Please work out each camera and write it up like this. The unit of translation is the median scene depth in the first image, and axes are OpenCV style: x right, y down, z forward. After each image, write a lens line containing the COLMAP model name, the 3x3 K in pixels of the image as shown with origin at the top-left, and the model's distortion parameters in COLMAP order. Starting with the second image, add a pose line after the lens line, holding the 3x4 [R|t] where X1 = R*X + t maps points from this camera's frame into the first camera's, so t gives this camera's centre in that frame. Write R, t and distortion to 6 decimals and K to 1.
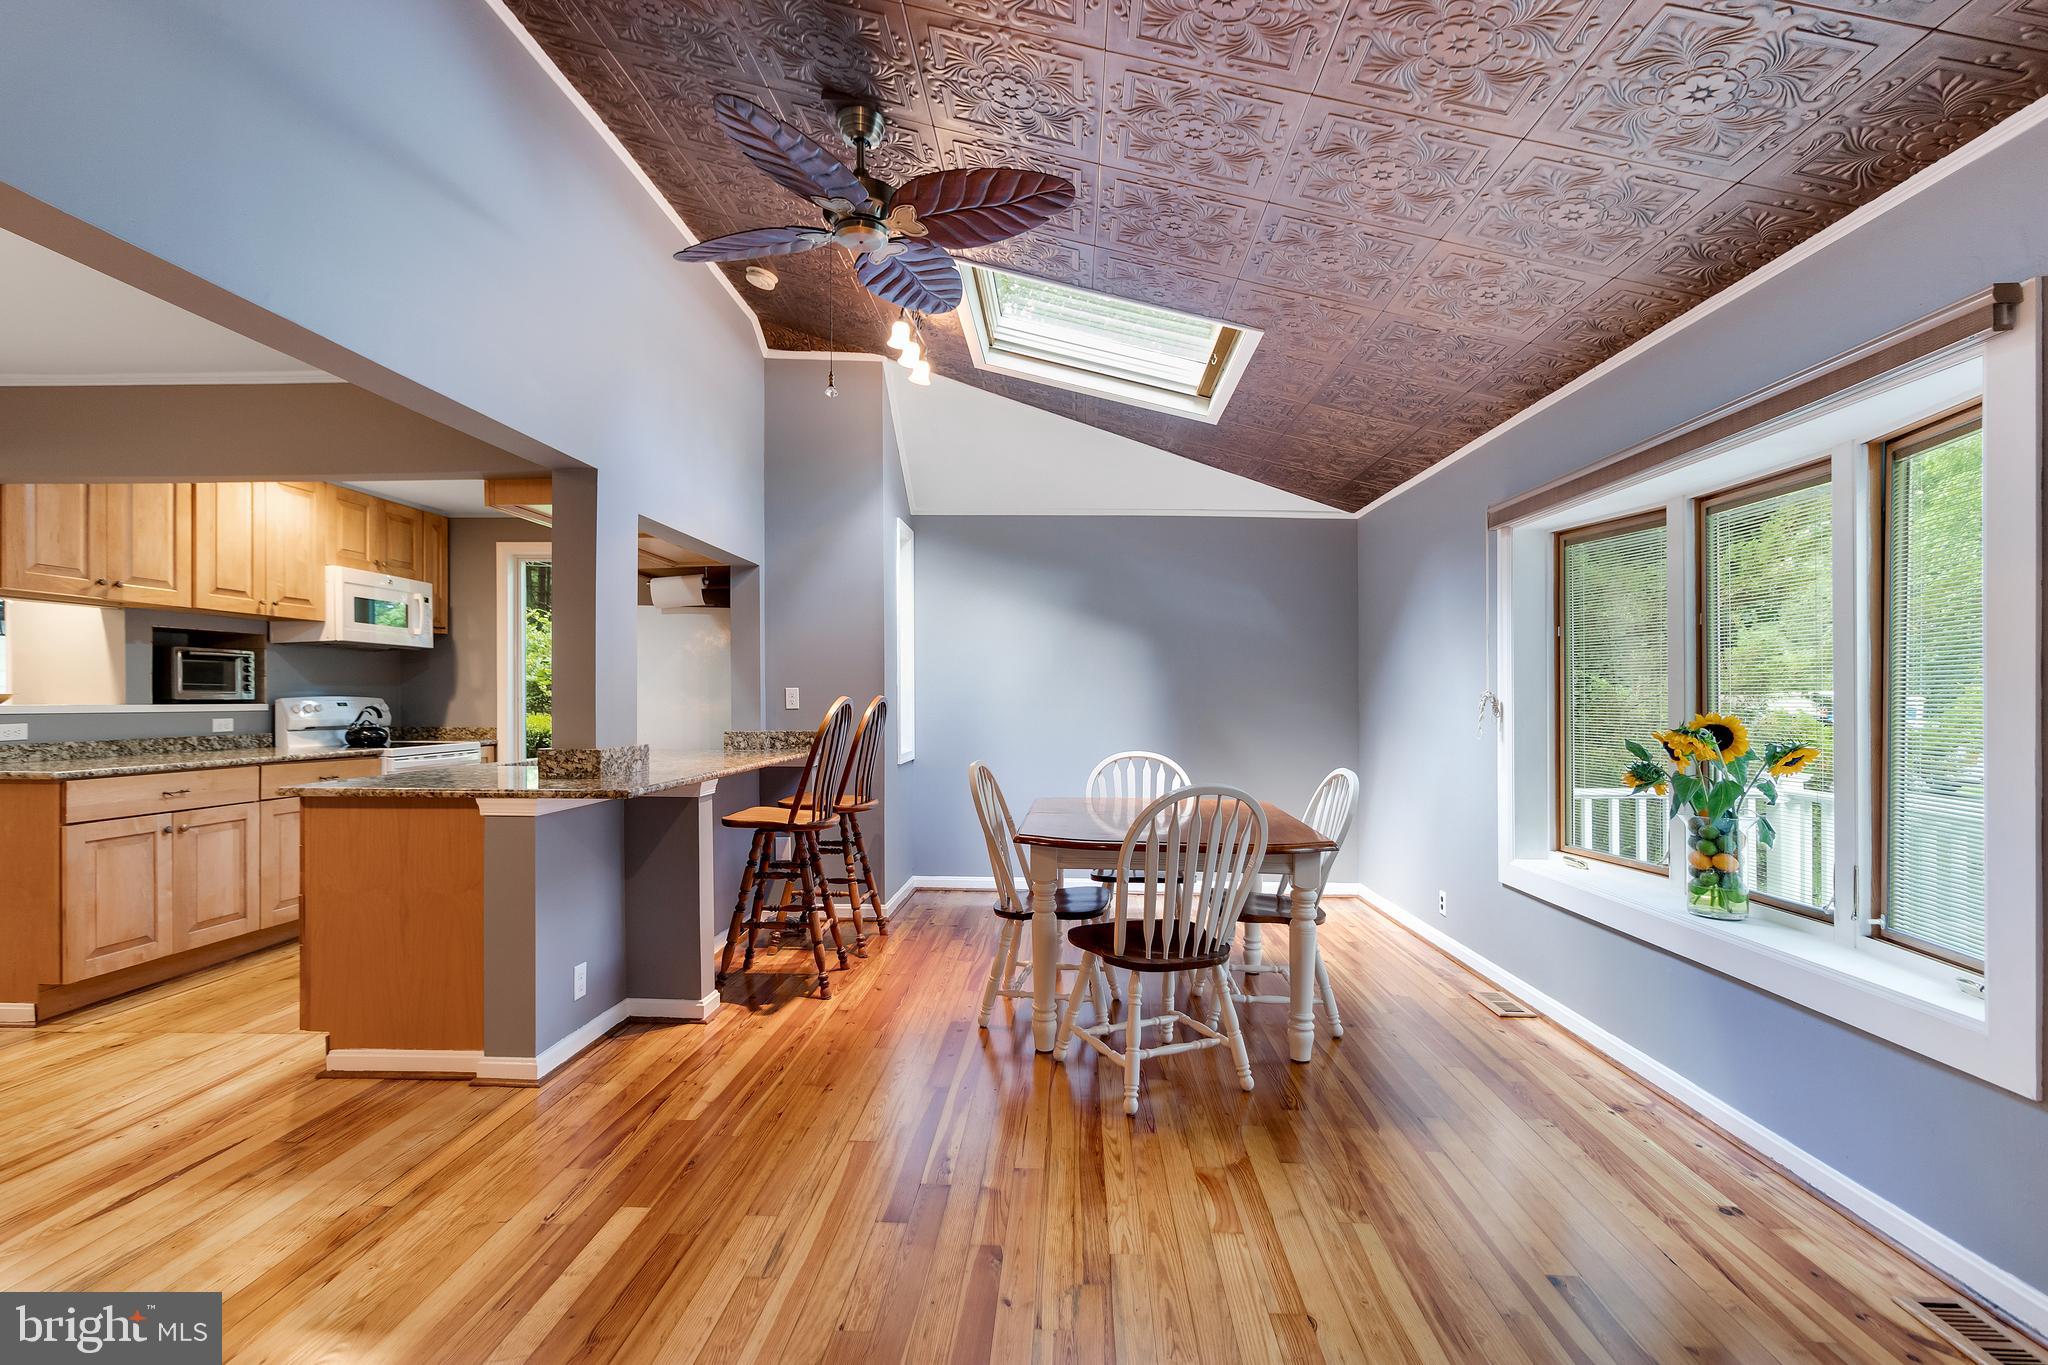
lens RADIAL K [[954.0, 0, 1034.9], [0, 954.0, 722.9], [0, 0, 1]] dist [-0.000769, 0.000777]
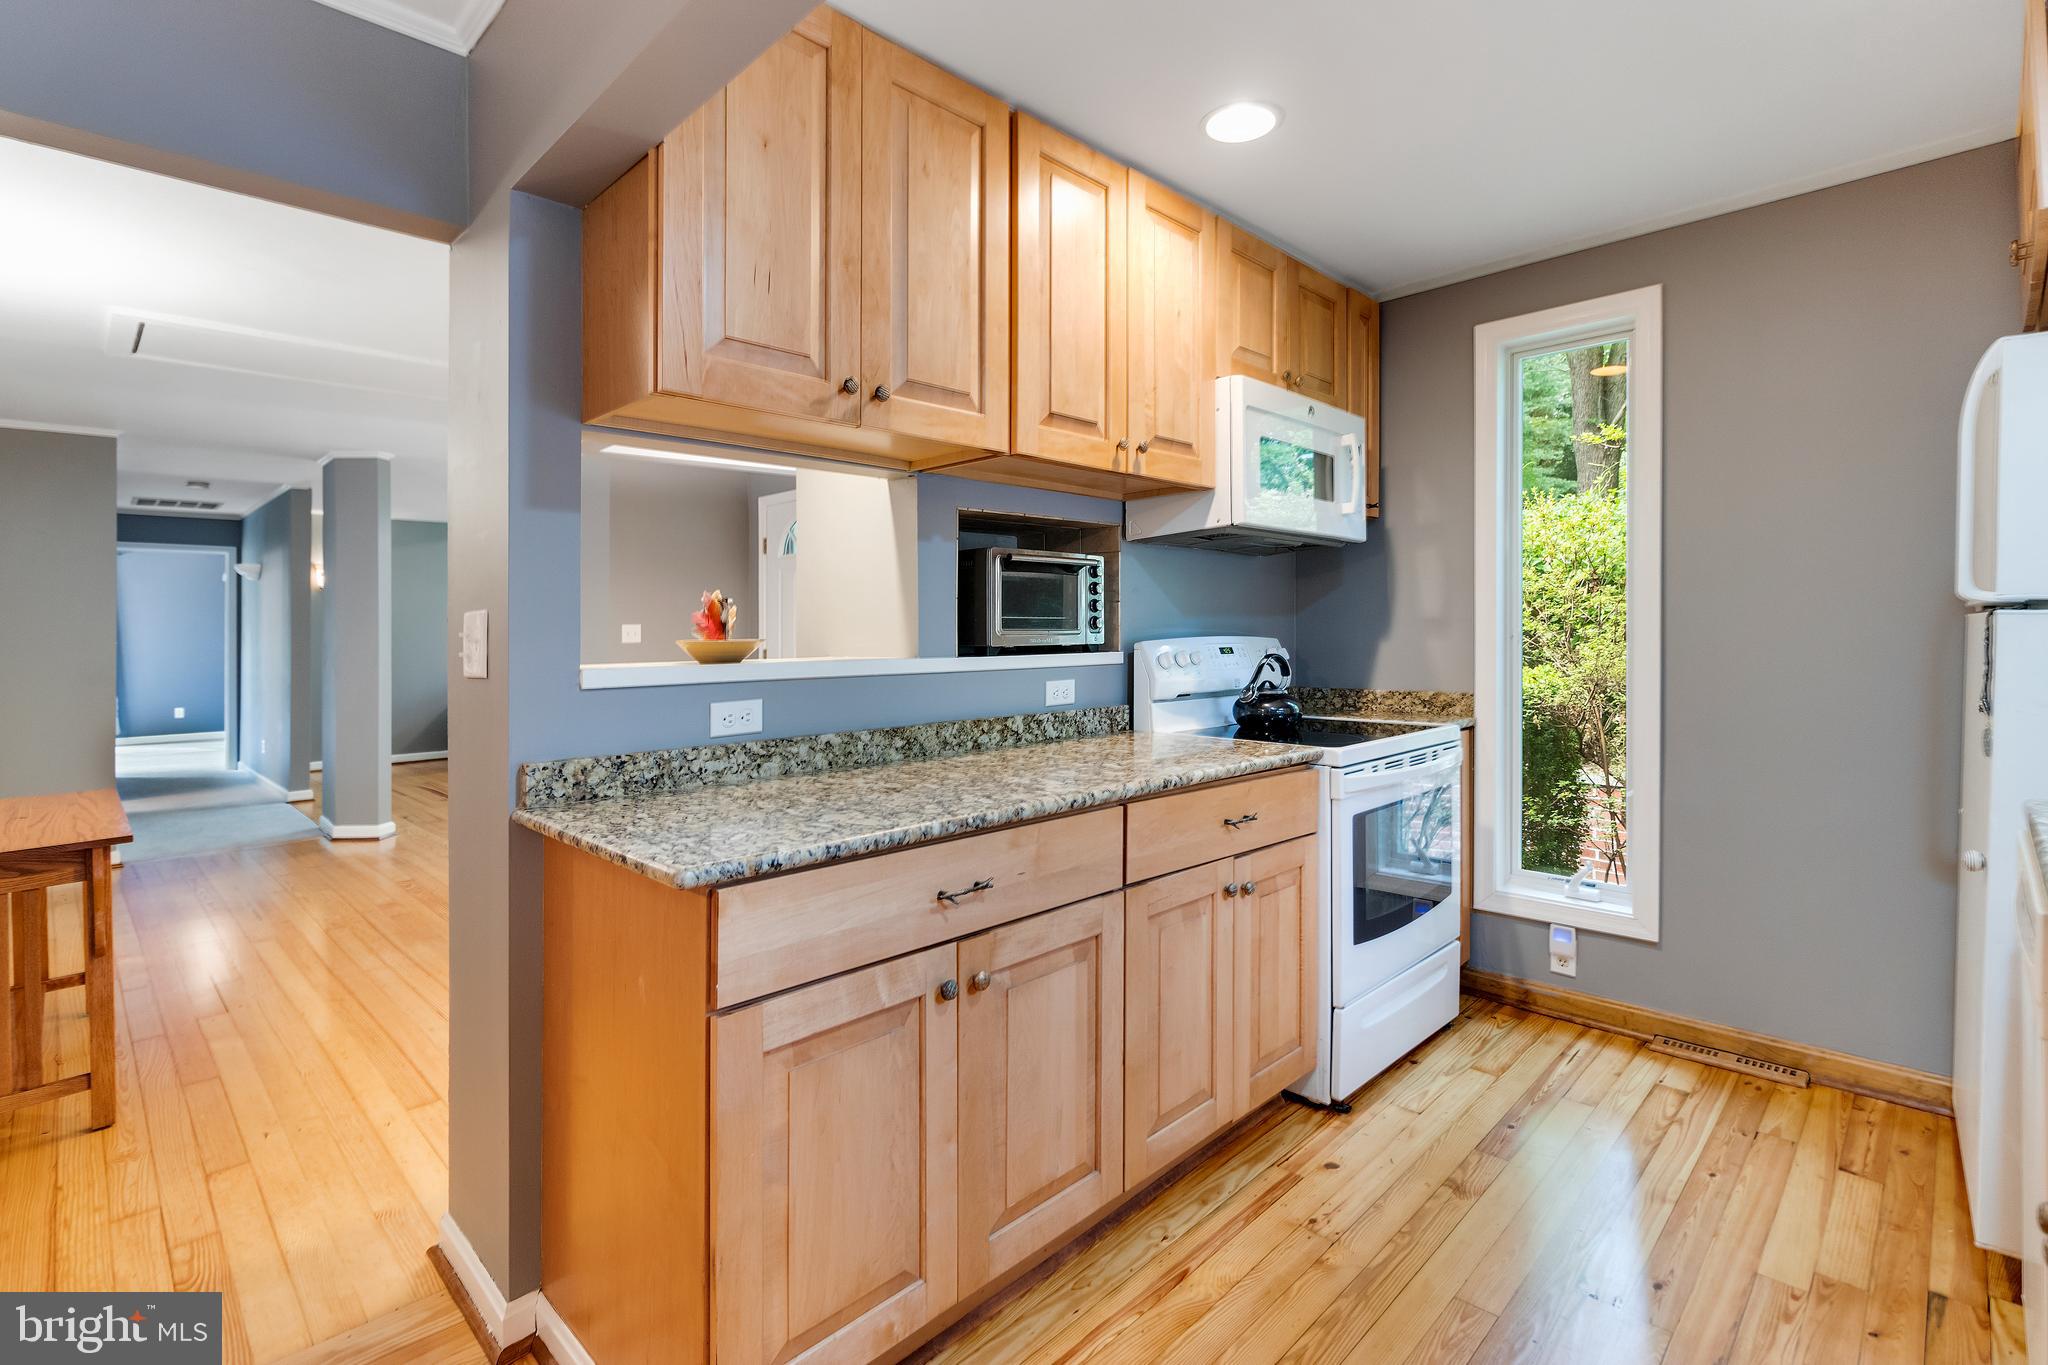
lens RADIAL K [[954.0, 0, 1051.8], [0, 954.0, 636.2], [0, 0, 1]] dist [-0.000769, 0.000777]
pose [[0.752183, -0.010665, -0.658868, -0.554162], [-0.002870, 0.999807, -0.019460, -0.021104], [0.658949, 0.016528, 0.752006, 0.655846]]
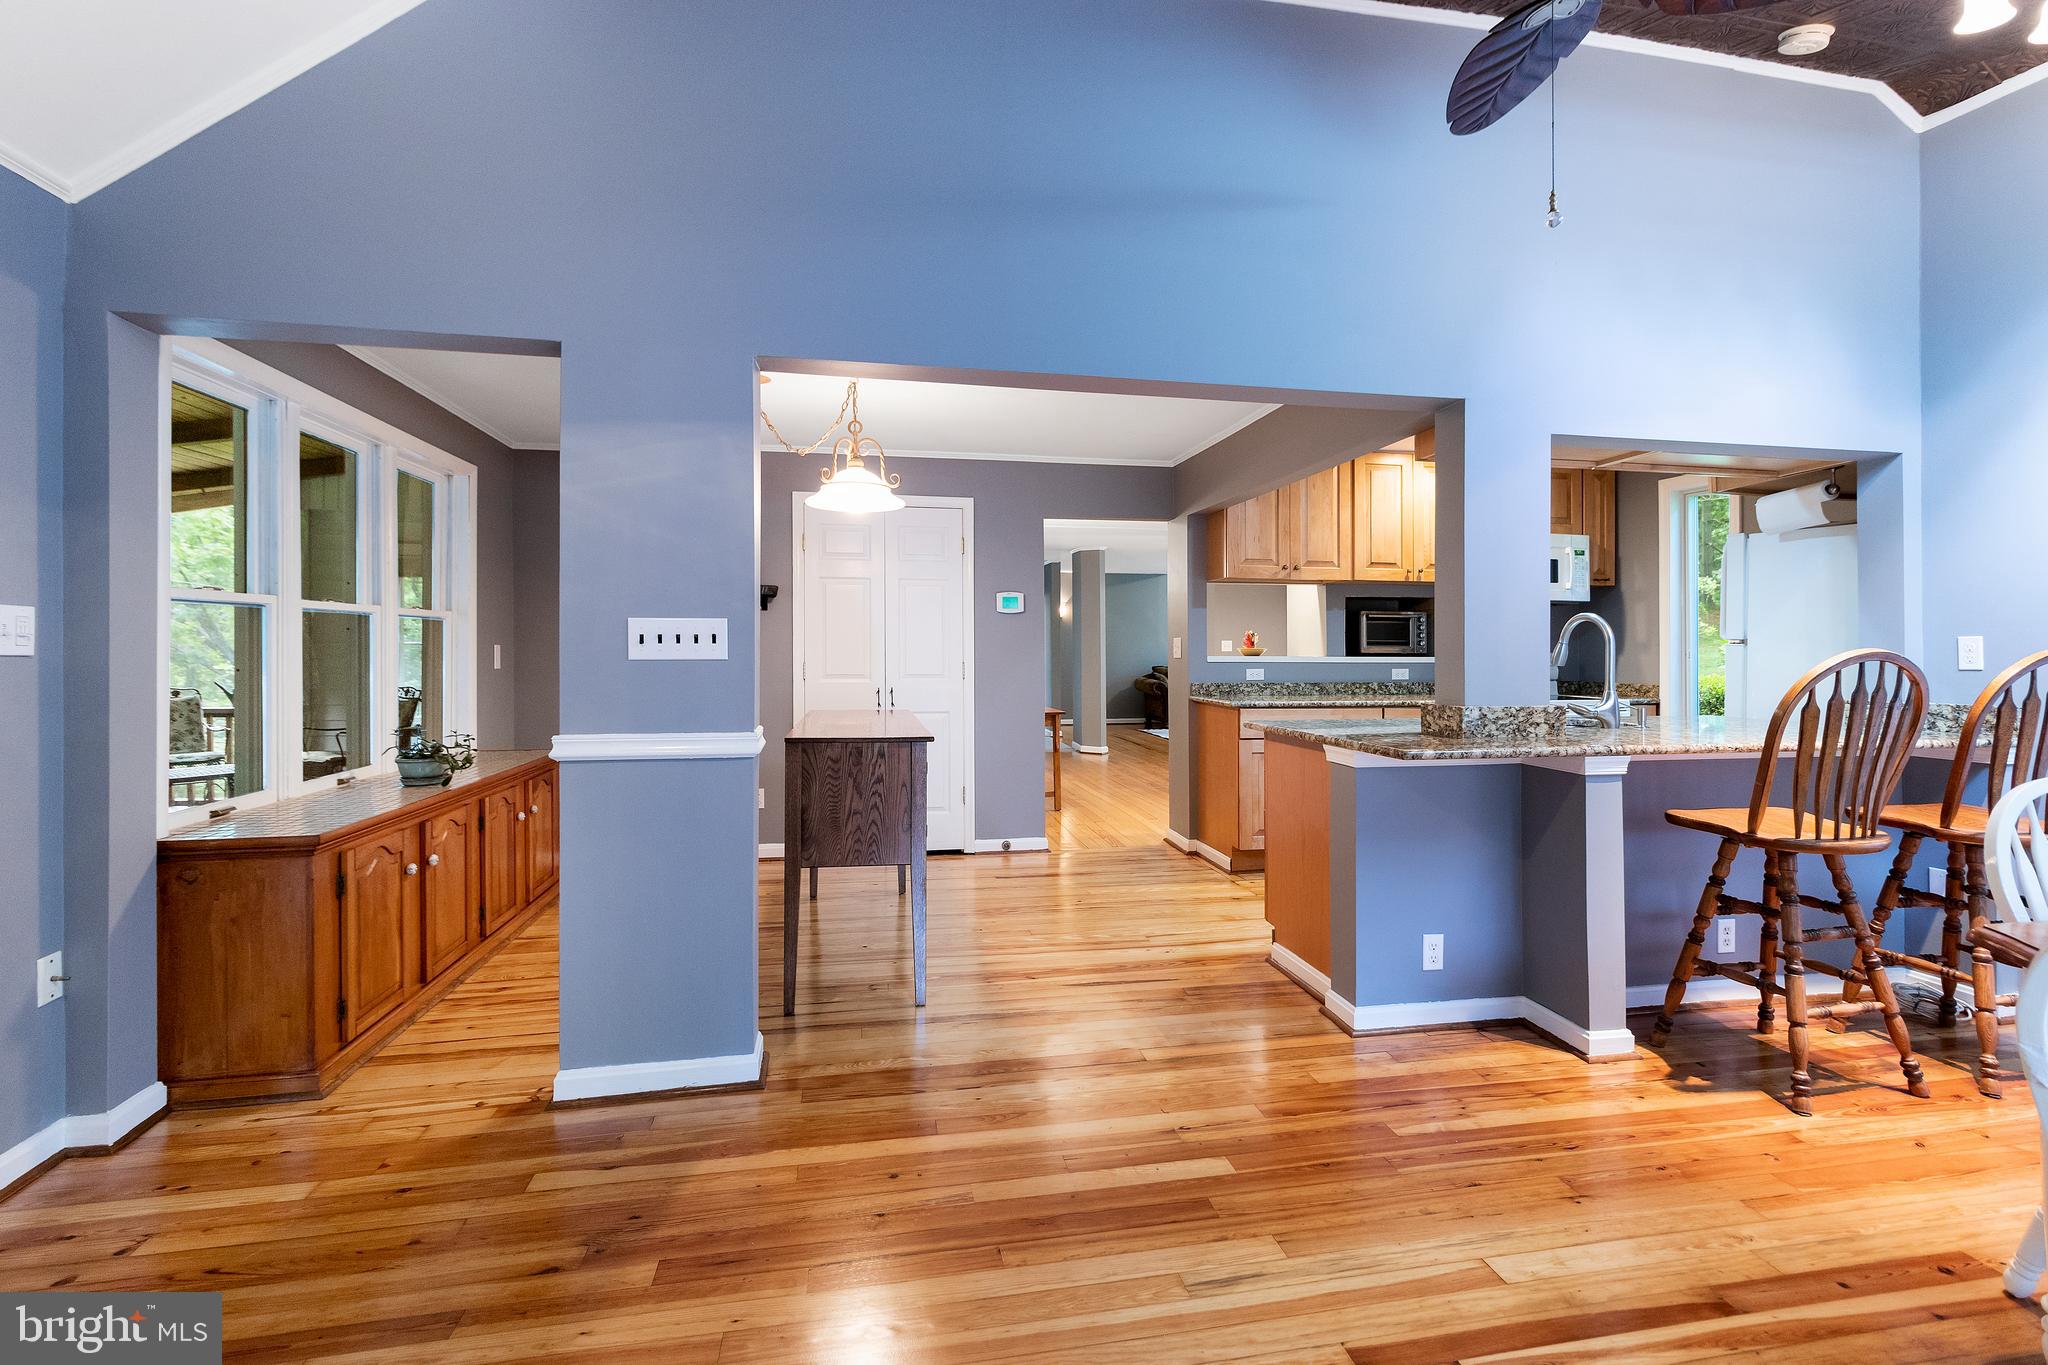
lens RADIAL K [[954.0, 0, 1037.7], [0, 954.0, 676.5], [0, 0, 1]] dist [-0.000769, 0.000777]
pose [[0.227625, 0.025783, -0.973408, 0.256491], [-0.028667, 0.999394, 0.019768, -0.005734], [0.973327, 0.023405, 0.228226, 0.300772]]
